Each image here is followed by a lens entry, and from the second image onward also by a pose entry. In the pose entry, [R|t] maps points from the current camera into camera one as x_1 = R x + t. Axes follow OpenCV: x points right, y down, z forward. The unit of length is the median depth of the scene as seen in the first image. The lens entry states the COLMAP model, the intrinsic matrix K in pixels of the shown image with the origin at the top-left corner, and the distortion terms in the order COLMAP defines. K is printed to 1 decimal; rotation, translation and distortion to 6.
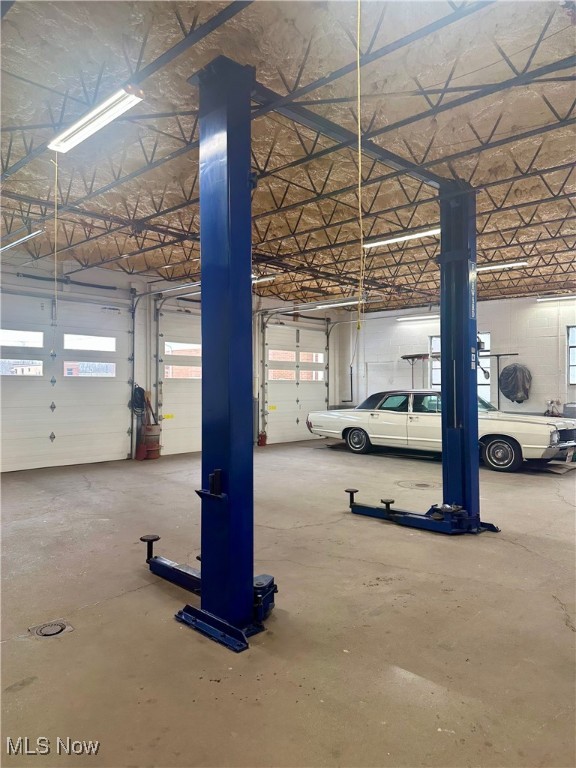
lens RADIAL K [[530.0, 0, 284.1], [0, 530.0, 379.4], [0, 0, 1]] dist [0.167999, -0.299794]
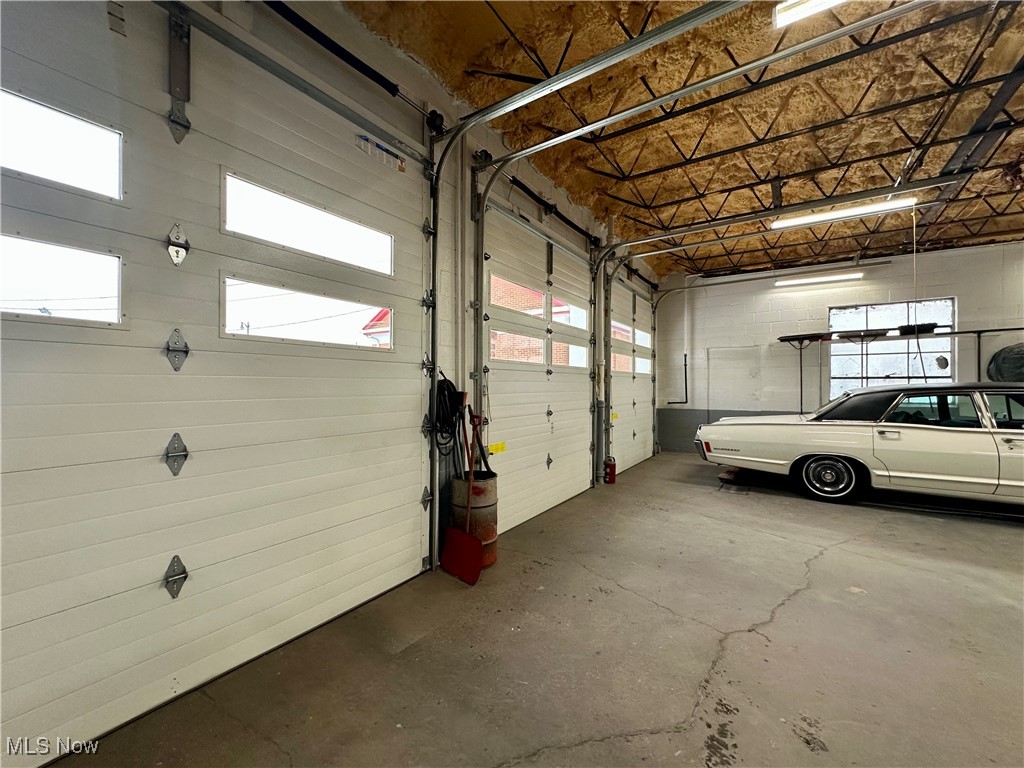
lens RADIAL K [[409.0, 0, 512.0], [0, 409.0, 384.0], [0, 0, 1]] dist [0.000146, -0.000484]
pose [[0.984389, -0.002217, 0.175995, -0.271075], [0.000669, 0.999961, 0.008856, 0.015088], [-0.176007, -0.008600, 0.984351, 0.691849]]
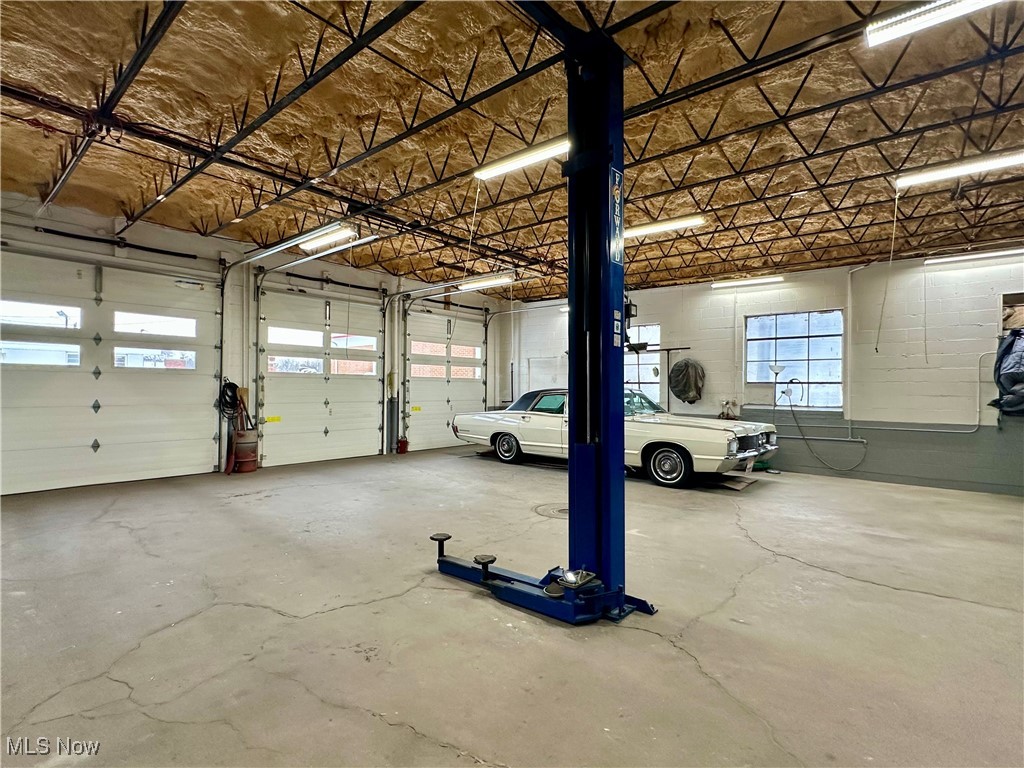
lens RADIAL K [[499.2, 0, 510.3], [0, 499.2, 384.4], [0, 0, 1]] dist [0.001730, 0.000263]
pose [[0.998143, 0.006118, 0.060607, 0.099970], [-0.006418, 0.999968, 0.004755, 0.011095], [-0.060576, -0.005135, 0.998150, 0.226253]]
